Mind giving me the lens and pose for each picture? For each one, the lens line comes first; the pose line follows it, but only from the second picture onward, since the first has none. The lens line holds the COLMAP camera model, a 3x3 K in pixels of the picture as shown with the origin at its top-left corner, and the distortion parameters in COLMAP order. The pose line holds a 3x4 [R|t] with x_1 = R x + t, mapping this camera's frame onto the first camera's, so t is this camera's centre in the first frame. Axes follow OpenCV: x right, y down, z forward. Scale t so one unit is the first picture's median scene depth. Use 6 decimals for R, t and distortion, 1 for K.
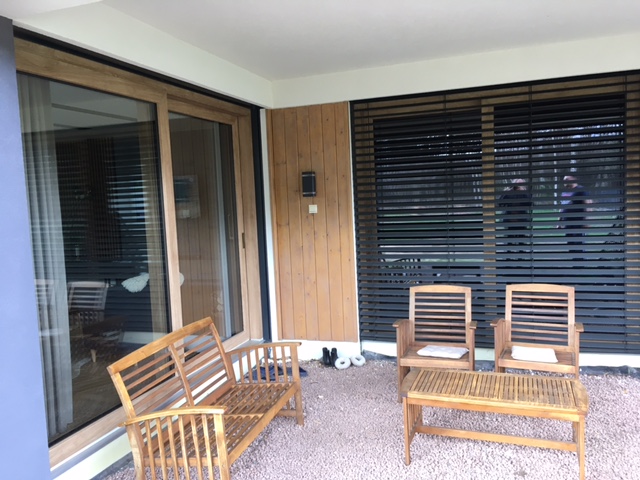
lens RADIAL K [[534.1, 0, 317.3], [0, 534.1, 238.5], [0, 0, 1]] dist [0.069280, -0.086591]
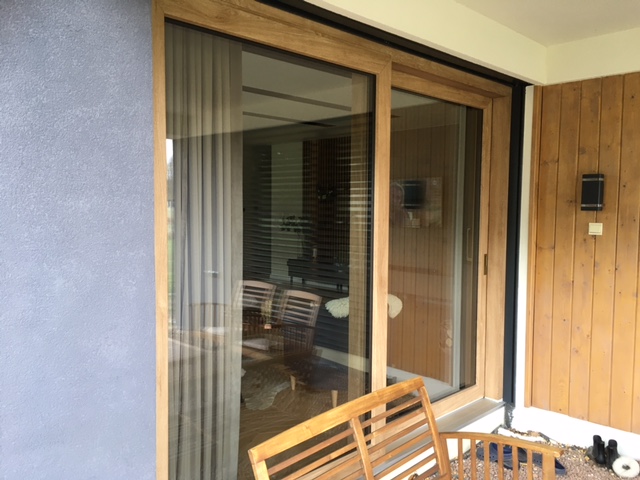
lens RADIAL K [[534.1, 0, 317.3], [0, 534.1, 238.5], [0, 0, 1]] dist [0.069280, -0.086591]
pose [[0.893223, 0.080369, -0.442373, -0.019447], [-0.084326, 0.996380, 0.010751, -0.021081], [0.441636, 0.027701, 0.896767, 0.229097]]
